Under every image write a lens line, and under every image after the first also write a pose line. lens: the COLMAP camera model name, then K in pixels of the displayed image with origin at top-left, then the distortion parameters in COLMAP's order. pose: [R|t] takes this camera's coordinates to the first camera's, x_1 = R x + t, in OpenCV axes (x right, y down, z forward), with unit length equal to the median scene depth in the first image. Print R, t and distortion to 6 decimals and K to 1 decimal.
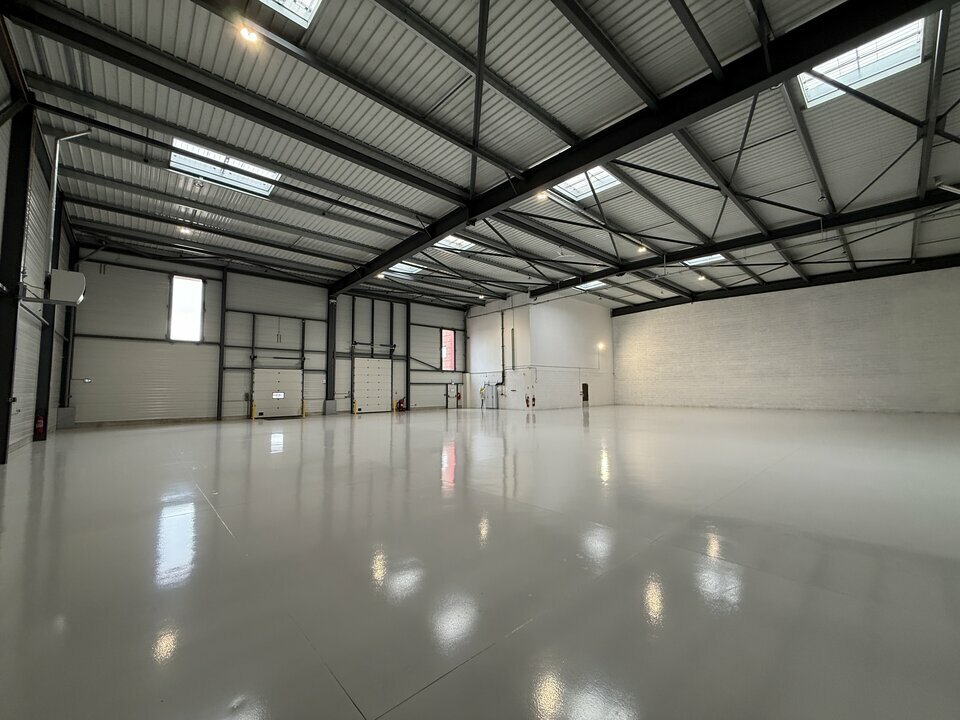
lens RADIAL K [[382.4, 0, 479.2], [0, 382.4, 364.1], [0, 0, 1]] dist [0.004720, -0.001325]
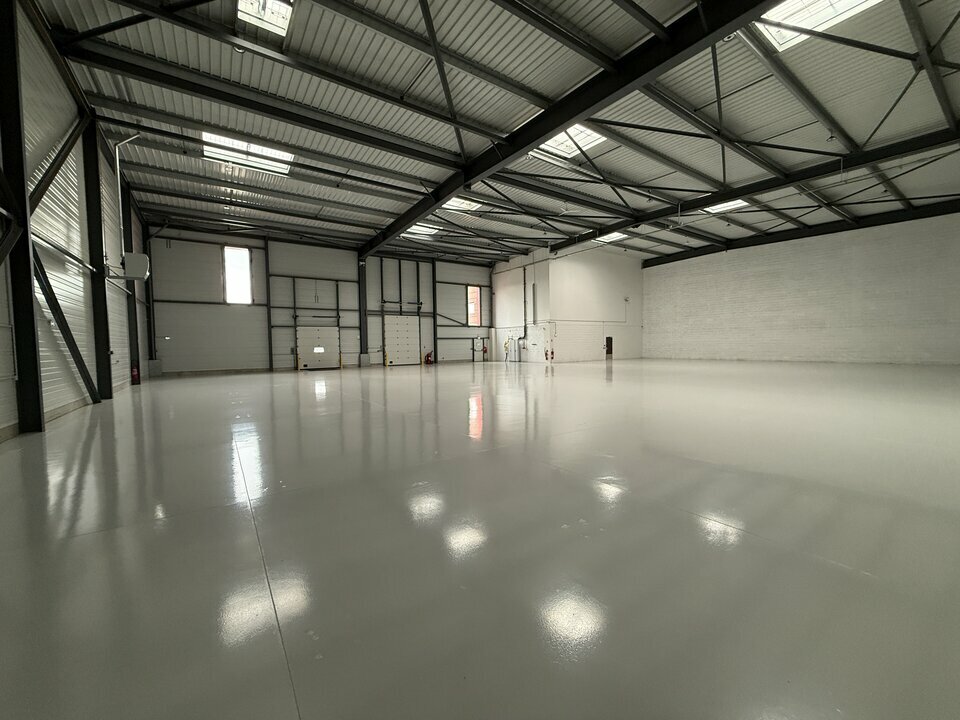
lens RADIAL K [[382.4, 0, 479.1], [0, 382.4, 362.7], [0, 0, 1]] dist [0.004720, -0.001325]
pose [[0.991056, 0.001000, -0.133443, 0.111155], [0.014522, 0.993226, 0.115291, -0.004621], [0.132654, -0.116198, 0.984328, -0.071661]]
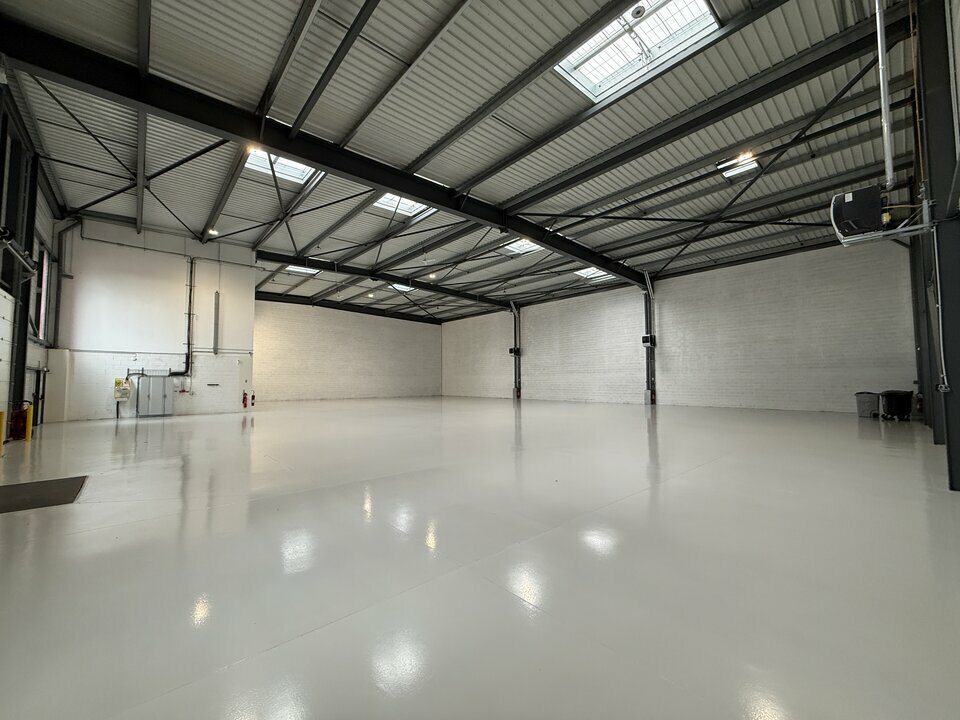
lens RADIAL K [[382.4, 0, 476.4], [0, 382.4, 359.7], [0, 0, 1]] dist [0.004720, -0.001325]
pose [[0.008690, 0.067698, 0.997668, -0.792643], [-0.061559, 0.995850, -0.067038, 0.058737], [-0.998066, -0.060833, 0.012821, 0.748347]]
